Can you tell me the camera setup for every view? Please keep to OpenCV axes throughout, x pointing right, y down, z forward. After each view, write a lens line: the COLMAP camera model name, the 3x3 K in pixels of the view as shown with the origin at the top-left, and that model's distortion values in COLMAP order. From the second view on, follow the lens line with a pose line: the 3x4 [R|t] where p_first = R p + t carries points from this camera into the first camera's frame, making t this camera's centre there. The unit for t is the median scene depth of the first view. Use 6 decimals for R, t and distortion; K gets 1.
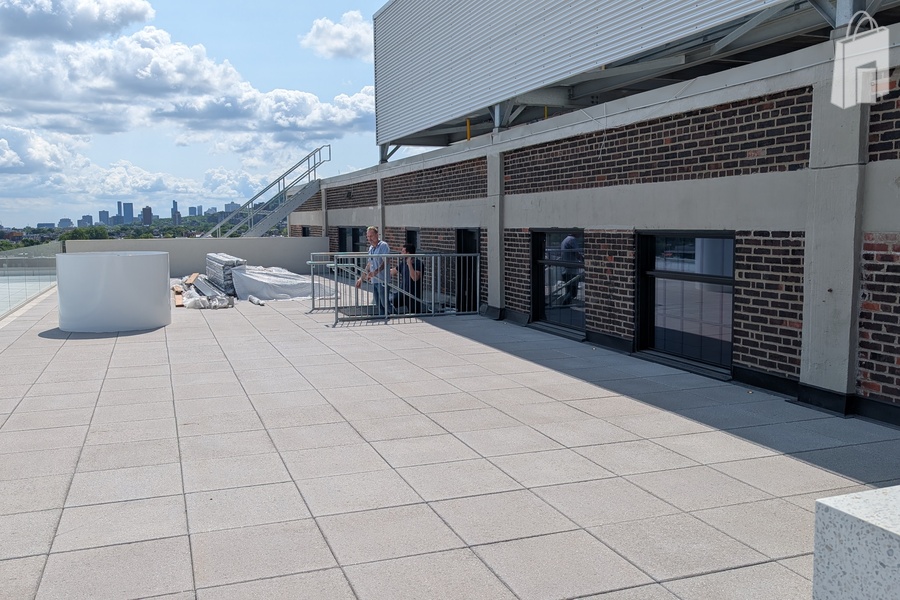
lens RADIAL K [[760.9, 0, 447.4], [0, 760.9, 295.5], [0, 0, 1]] dist [0.010337, -0.013205]
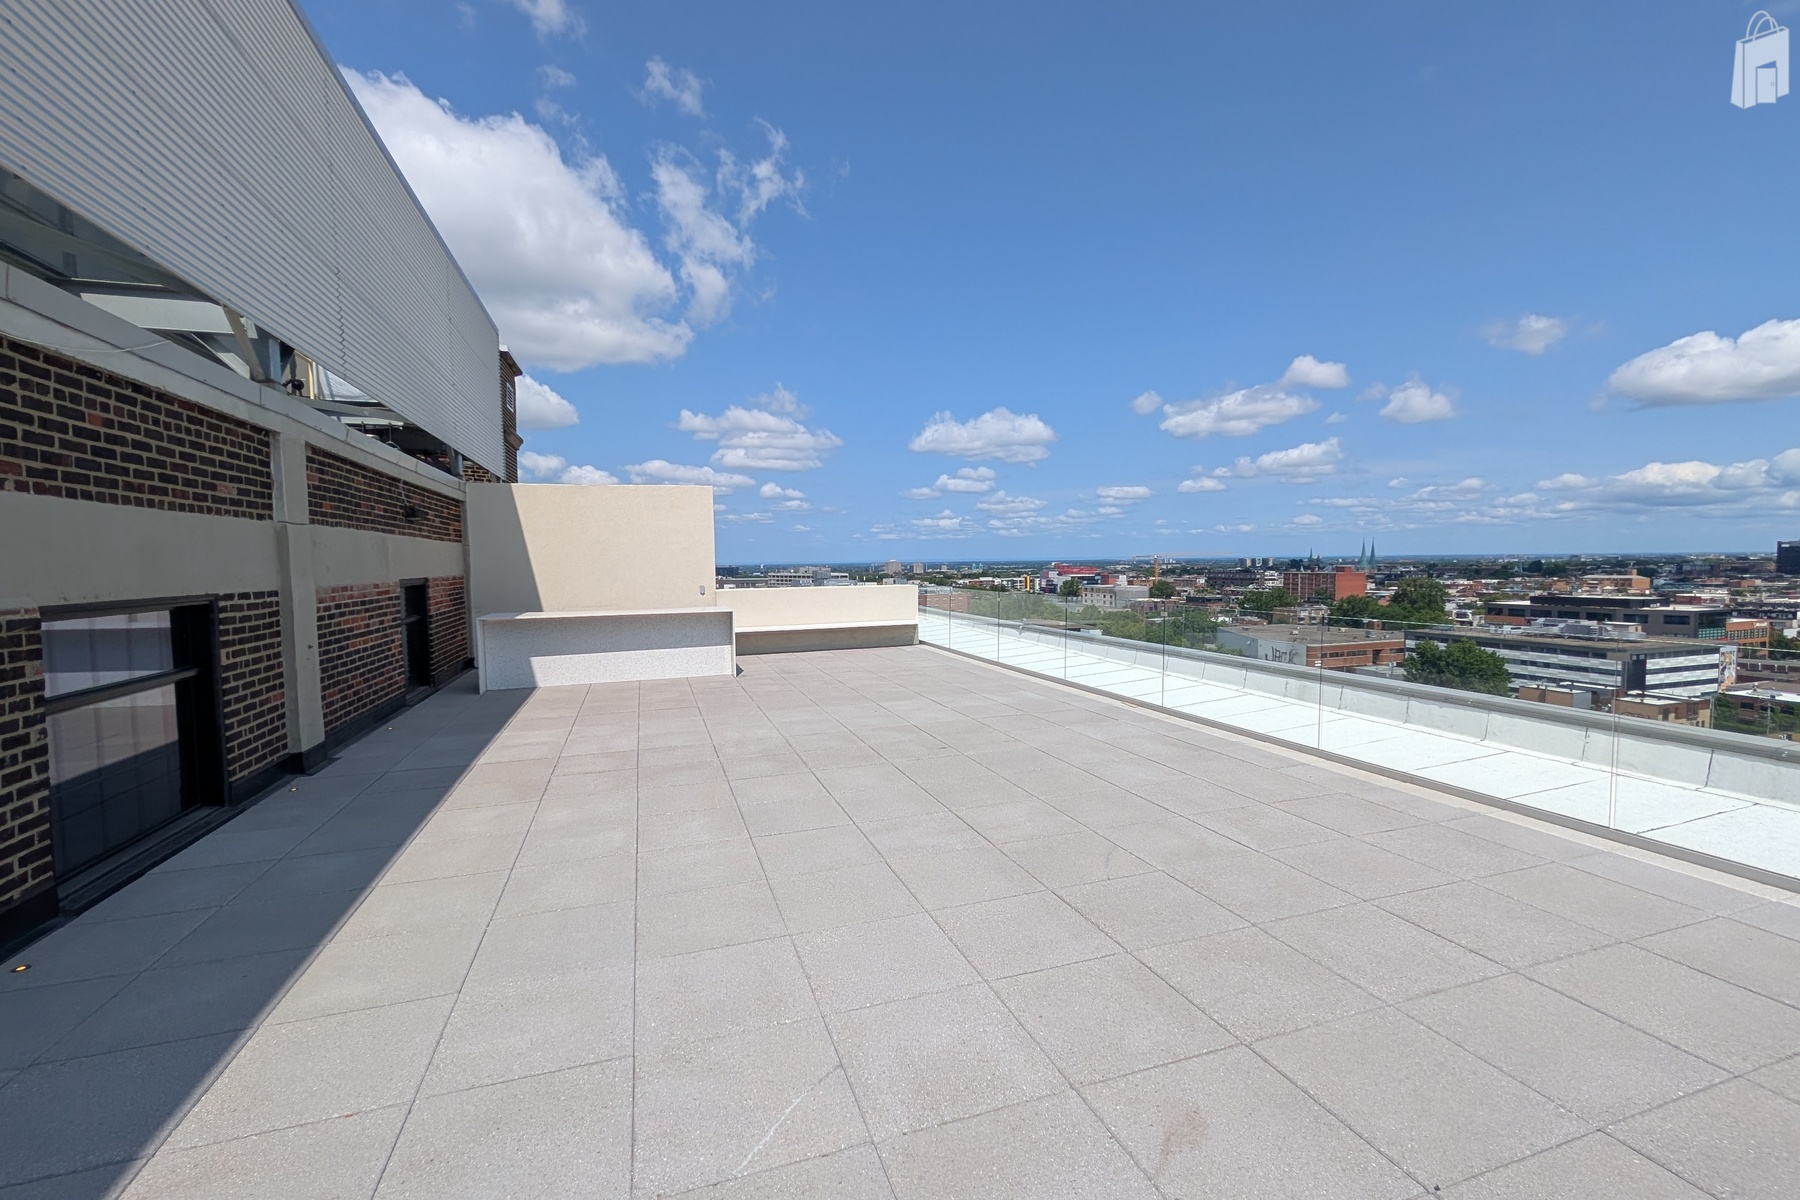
lens RADIAL K [[741.2, 0, 896.5], [0, 741.2, 601.2], [0, 0, 1]] dist [-0.000243, -0.000018]
pose [[-0.999136, 0.019580, 0.036670, -0.026263], [0.024852, 0.988473, 0.149344, -0.016373], [-0.033323, 0.150126, -0.988105, 0.164074]]
